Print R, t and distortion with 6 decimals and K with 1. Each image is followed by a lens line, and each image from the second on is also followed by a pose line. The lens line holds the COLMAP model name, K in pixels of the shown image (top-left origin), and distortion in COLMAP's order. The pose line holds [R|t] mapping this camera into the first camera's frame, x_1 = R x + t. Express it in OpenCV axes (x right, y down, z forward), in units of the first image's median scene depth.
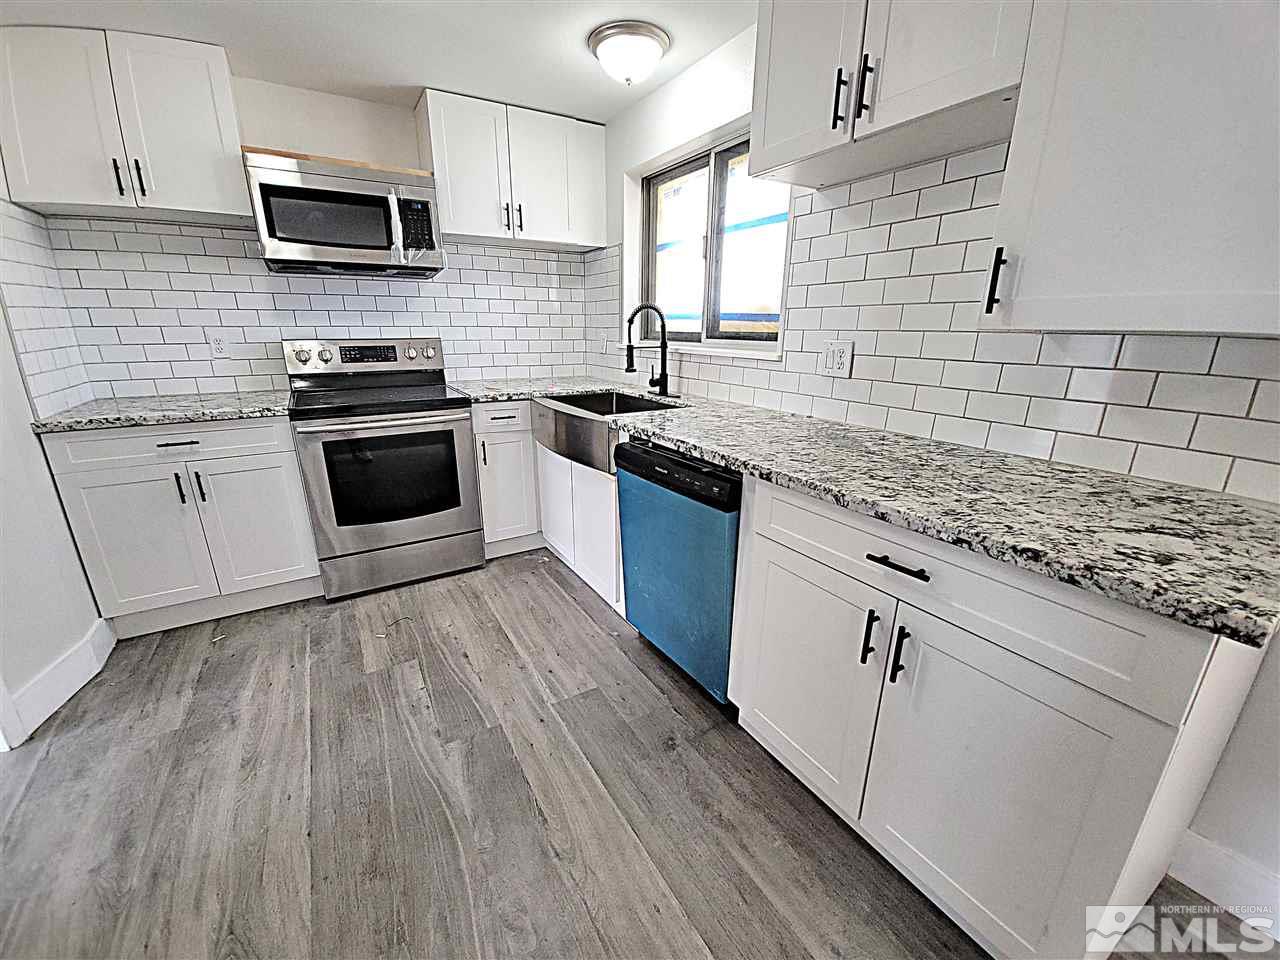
lens RADIAL K [[524.4, 0, 638.4], [0, 524.4, 485.5], [0, 0, 1]] dist [-0.000779, -0.000141]
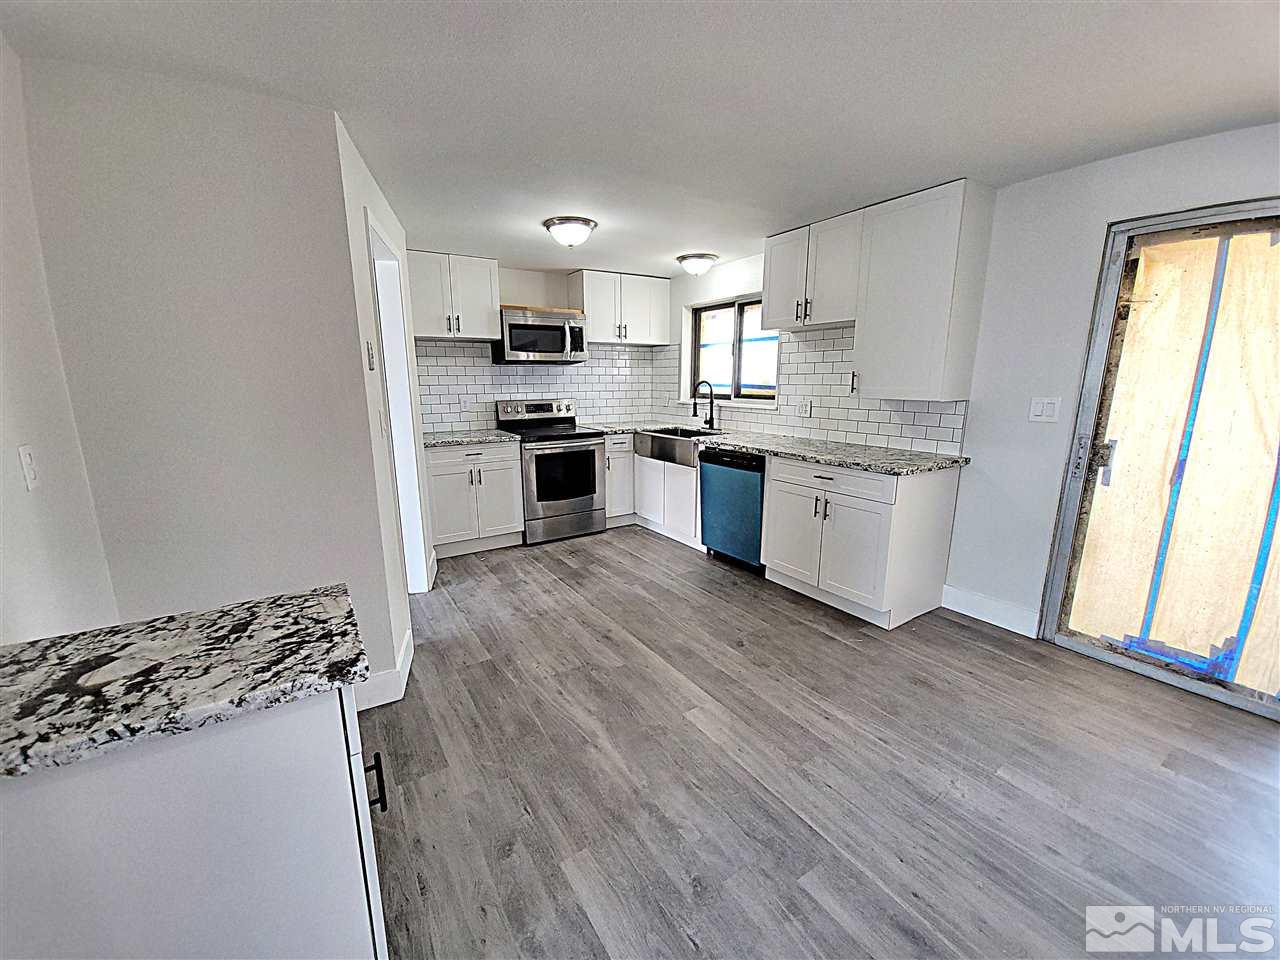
lens RADIAL K [[524.4, 0, 637.3], [0, 524.4, 481.3], [0, 0, 1]] dist [-0.000779, -0.000141]
pose [[0.999758, -0.012509, 0.018084, -0.249434], [0.014249, 0.994936, -0.099496, 0.186052], [-0.016748, 0.099730, 0.994874, -0.788315]]
